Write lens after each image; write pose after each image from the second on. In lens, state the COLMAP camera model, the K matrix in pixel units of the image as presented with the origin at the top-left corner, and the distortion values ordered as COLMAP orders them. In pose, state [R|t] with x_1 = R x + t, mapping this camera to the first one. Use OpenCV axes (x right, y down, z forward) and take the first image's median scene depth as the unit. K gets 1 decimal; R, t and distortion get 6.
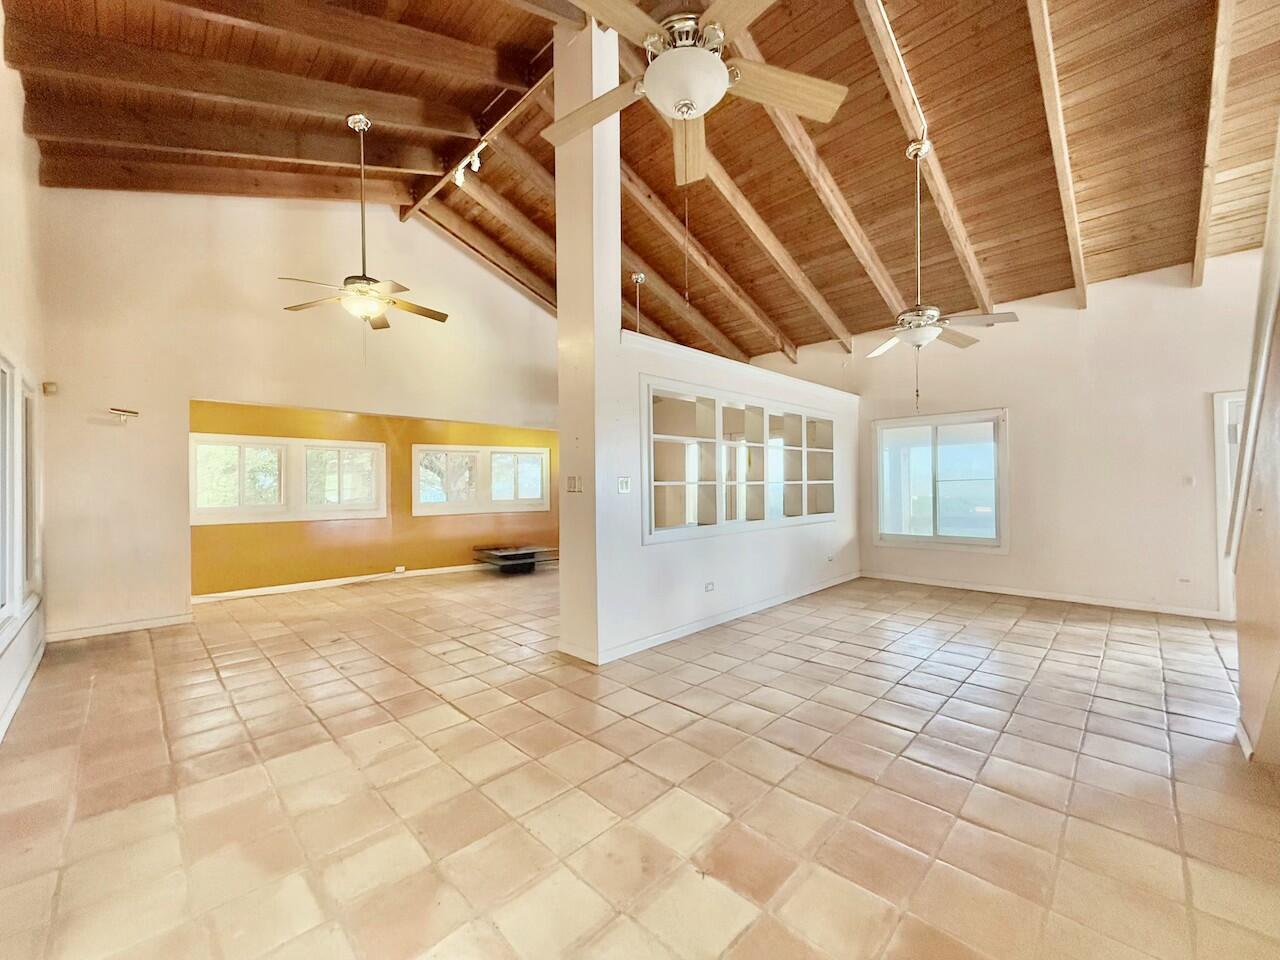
lens RADIAL K [[510.0, 0, 635.0], [0, 510.0, 479.9], [0, 0, 1]] dist [0.001460, 0.000531]
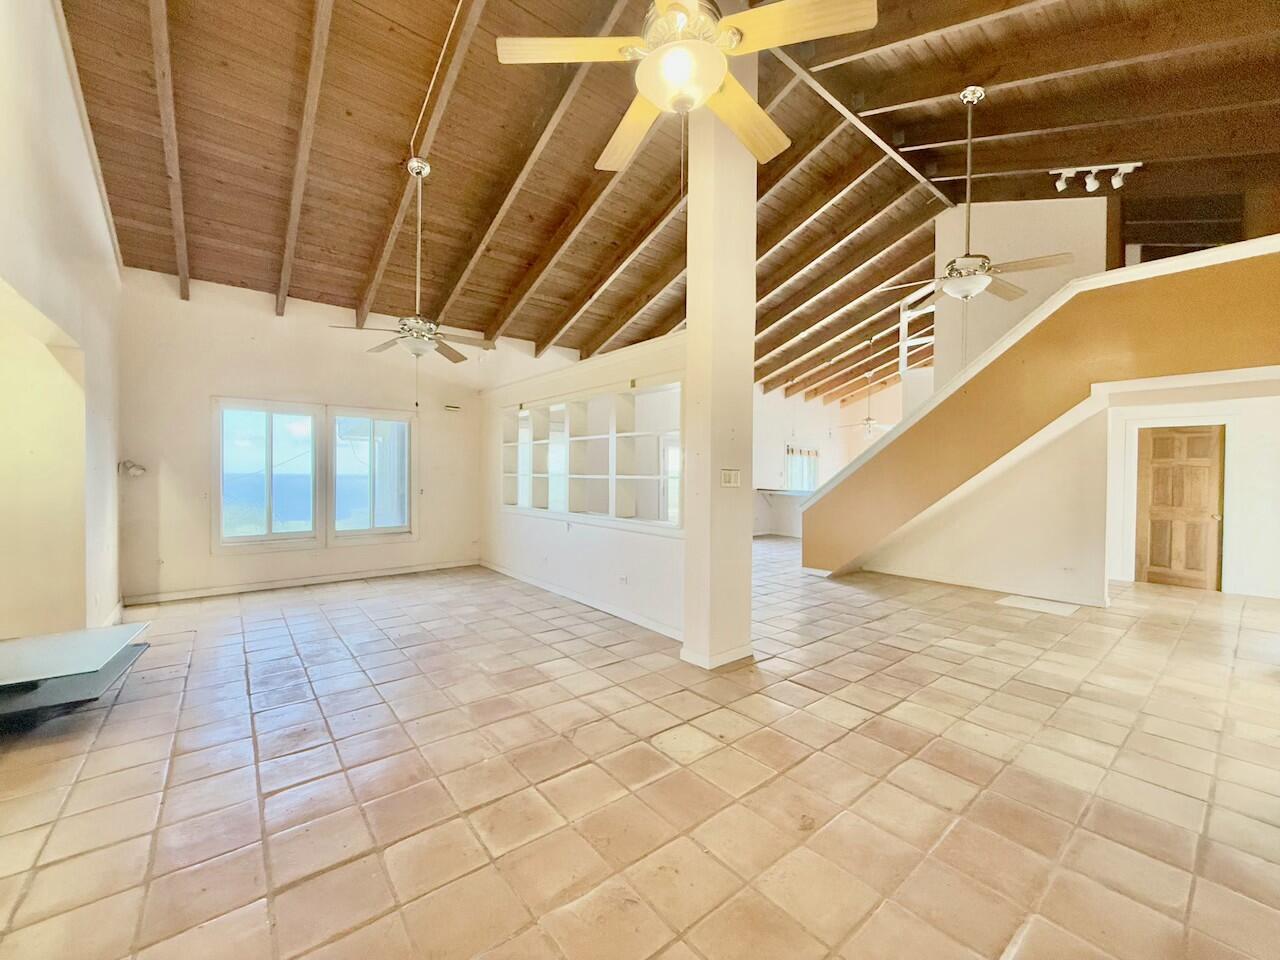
lens RADIAL K [[513.1, 0, 636.2], [0, 513.1, 478.1], [0, 0, 1]] dist [-0.002155, -0.000263]
pose [[0.113256, 0.004331, 0.993556, -0.965213], [-0.009812, 0.999947, -0.003240, 0.014577], [-0.993517, -0.009381, 0.113292, 0.965153]]
